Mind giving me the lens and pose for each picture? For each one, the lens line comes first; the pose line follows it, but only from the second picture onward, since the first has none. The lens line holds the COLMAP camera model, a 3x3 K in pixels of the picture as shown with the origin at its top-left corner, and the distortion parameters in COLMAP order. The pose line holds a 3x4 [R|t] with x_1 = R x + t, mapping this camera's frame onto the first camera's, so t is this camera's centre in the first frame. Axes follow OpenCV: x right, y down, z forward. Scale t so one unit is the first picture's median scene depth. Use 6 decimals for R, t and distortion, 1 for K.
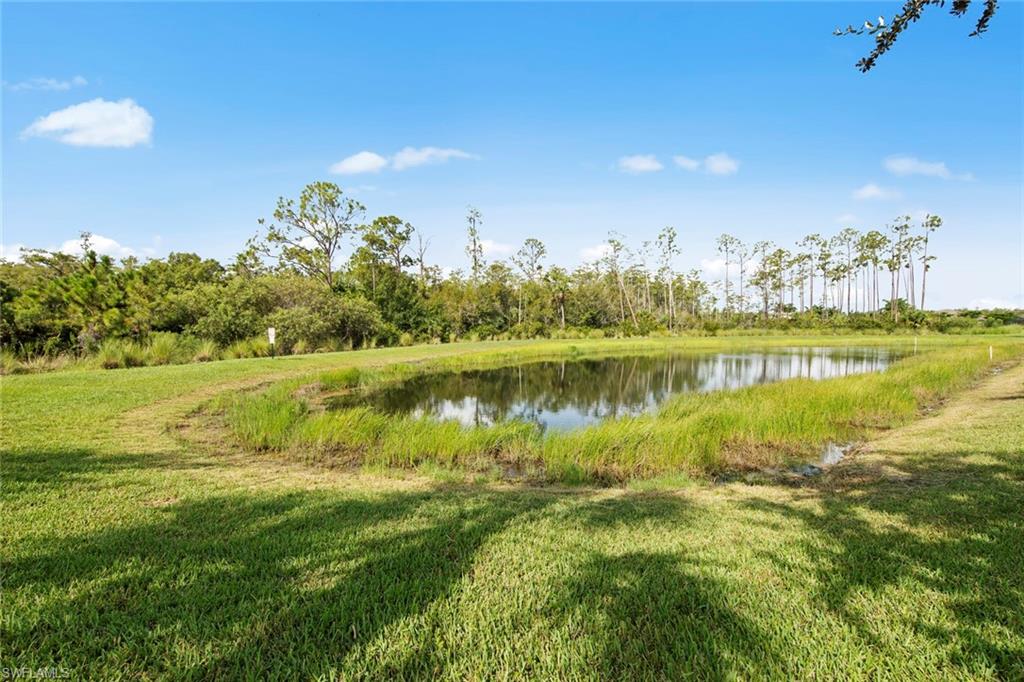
lens RADIAL K [[403.2, 0, 510.7], [0, 403.2, 343.8], [0, 0, 1]] dist [0.009395, -0.001471]
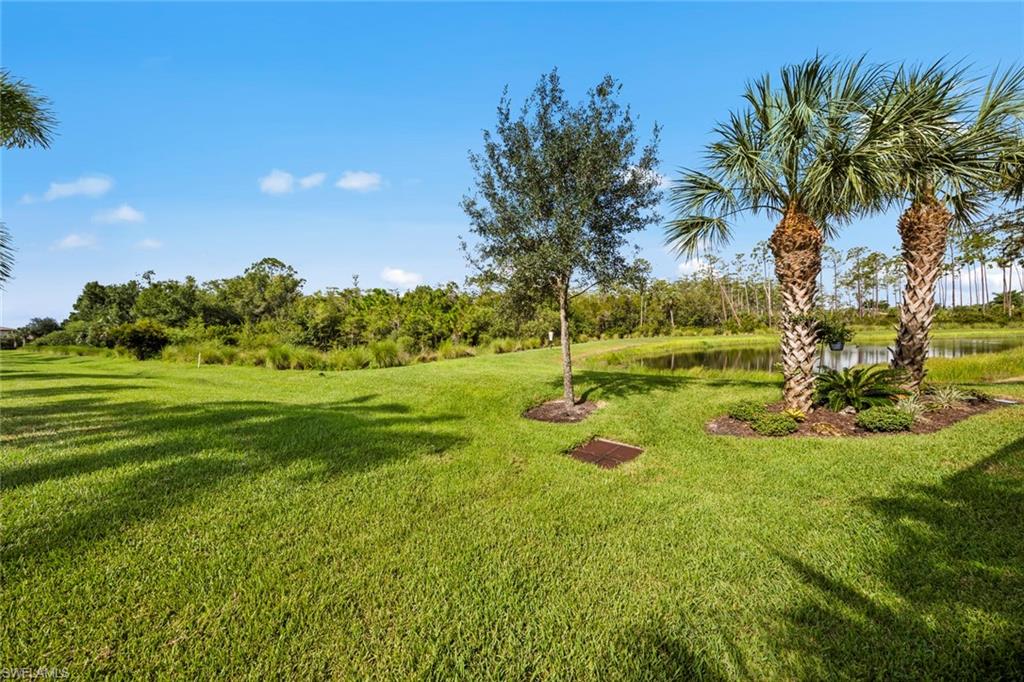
lens RADIAL K [[334.7, 0, 513.3], [0, 334.7, 337.0], [0, 0, 1]] dist [-0.001291, -0.000111]
pose [[0.975322, -0.016342, -0.220184, -0.133041], [0.012693, 0.999758, -0.017973, 0.002092], [0.220424, 0.014735, 0.975293, -0.143170]]
